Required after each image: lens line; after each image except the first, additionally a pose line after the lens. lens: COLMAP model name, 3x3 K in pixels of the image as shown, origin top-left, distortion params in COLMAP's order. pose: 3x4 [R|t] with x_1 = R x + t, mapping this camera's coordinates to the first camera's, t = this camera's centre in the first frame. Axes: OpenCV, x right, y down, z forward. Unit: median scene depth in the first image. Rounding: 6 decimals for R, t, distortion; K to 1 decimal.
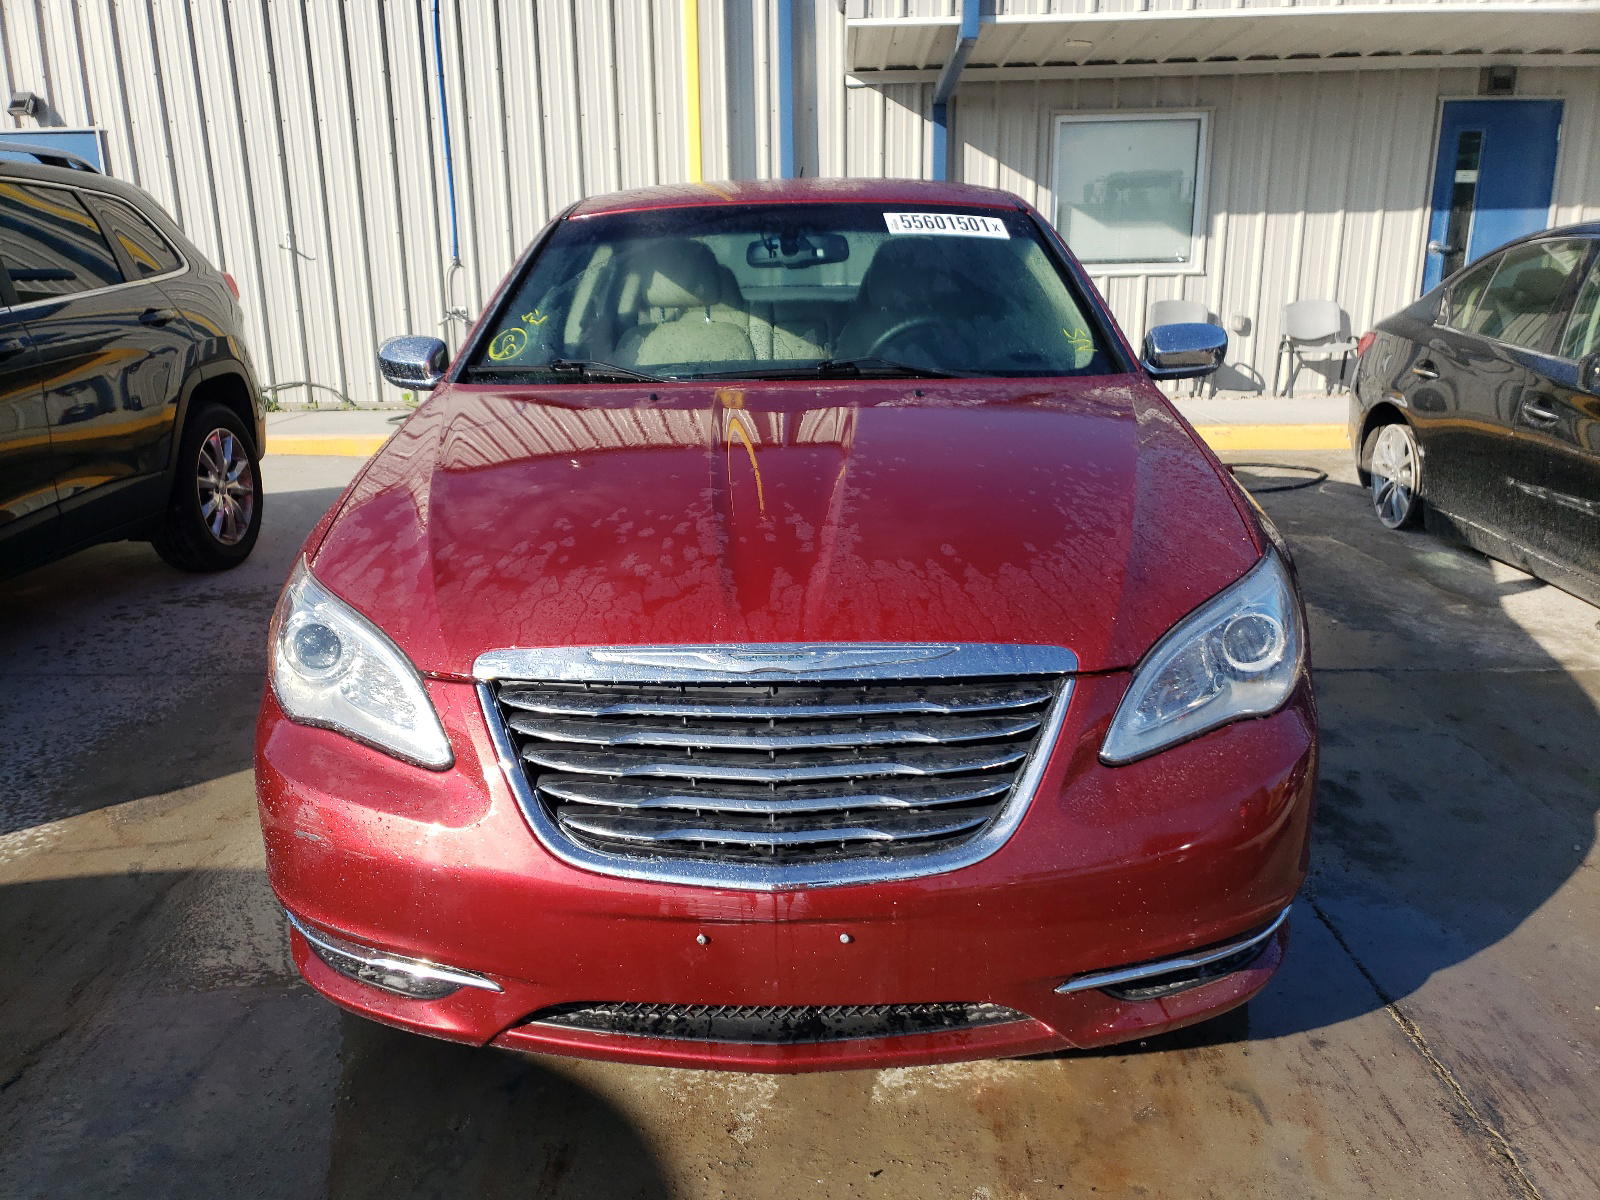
lens RADIAL K [[1207.4, 0, 799.3], [0, 1207.4, 598.0], [0, 0, 1]] dist [0.016860, -0.017290]
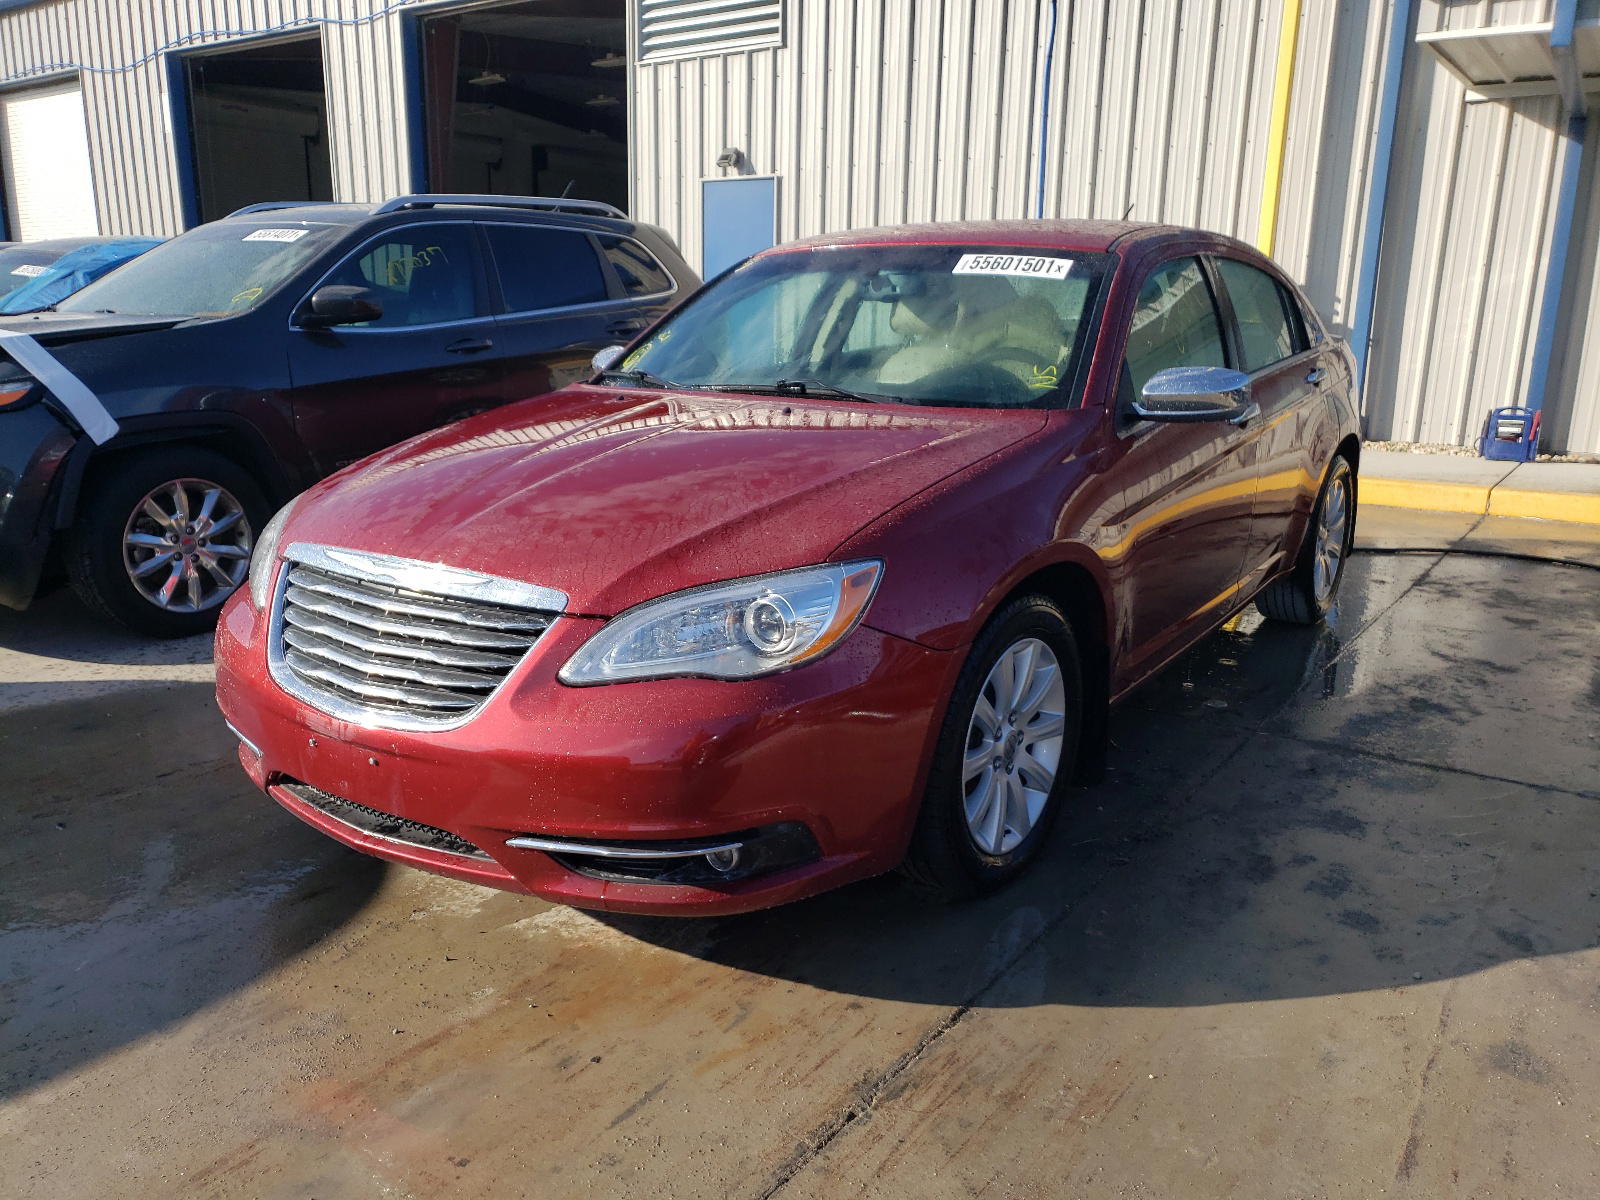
lens RADIAL K [[1207.4, 0, 804.5], [0, 1207.4, 592.7], [0, 0, 1]] dist [0.016860, -0.017290]
pose [[0.849876, 0.144478, -0.506790, 0.129008], [-0.156801, 0.987456, 0.018556, -0.002877], [0.503114, 0.063695, 0.861870, -0.000426]]
